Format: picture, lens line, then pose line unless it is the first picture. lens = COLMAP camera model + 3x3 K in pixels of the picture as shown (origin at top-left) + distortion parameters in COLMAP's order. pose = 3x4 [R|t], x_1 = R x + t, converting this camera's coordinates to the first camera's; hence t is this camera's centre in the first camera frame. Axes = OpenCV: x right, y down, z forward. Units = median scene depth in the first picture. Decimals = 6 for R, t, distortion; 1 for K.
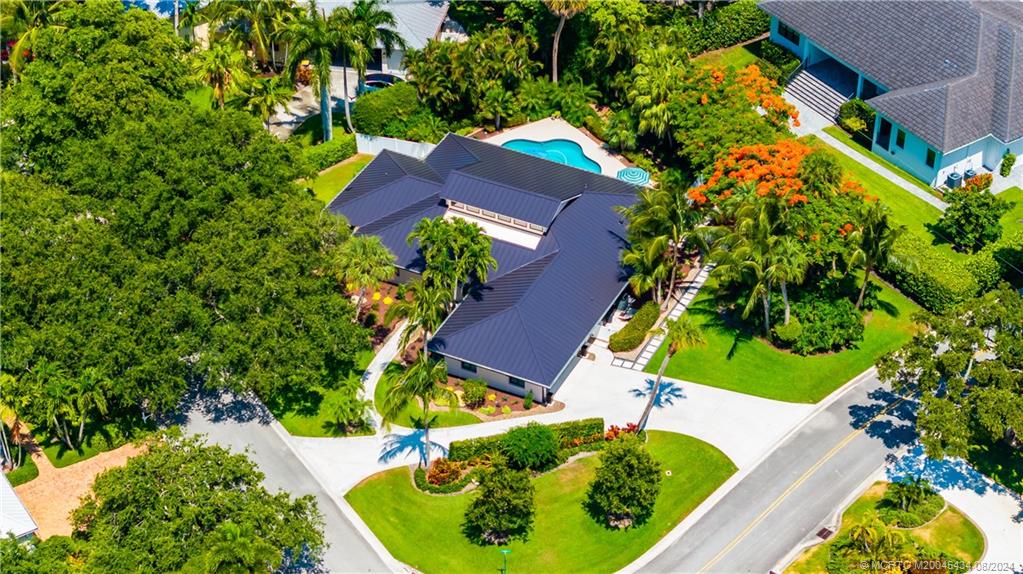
lens RADIAL K [[2117.1, 0, 511.5], [0, 2117.1, 287.0], [0, 0, 1]] dist [-0.030936, 0.069196]
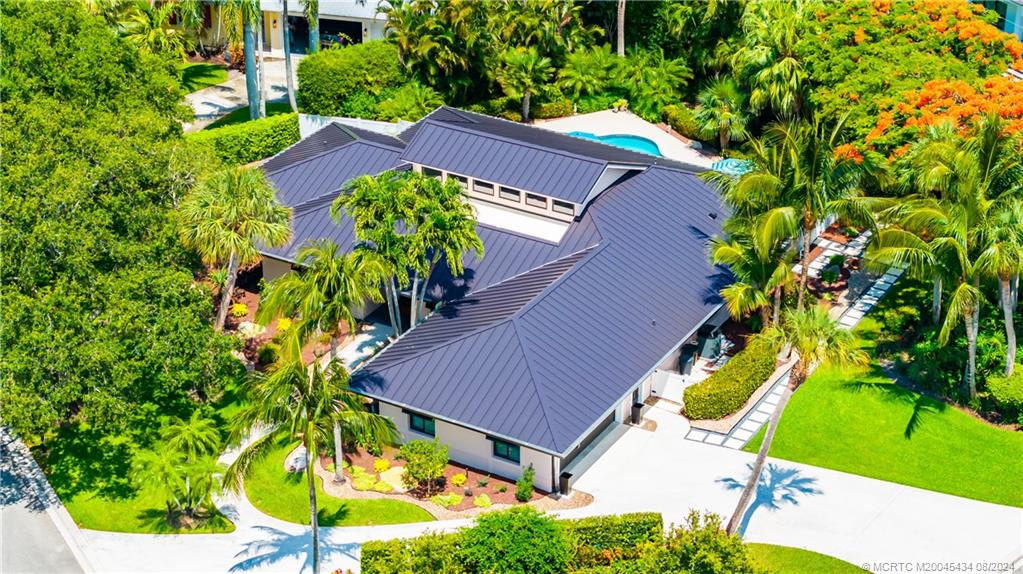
lens RADIAL K [[2117.1, 0, 511.5], [0, 2117.1, 287.0], [0, 0, 1]] dist [-0.030936, 0.069196]
pose [[0.997491, 0.032888, -0.062696, 0.035017], [-0.042321, 0.986908, -0.155632, 0.084085], [0.056757, 0.157894, 0.985824, 0.446099]]
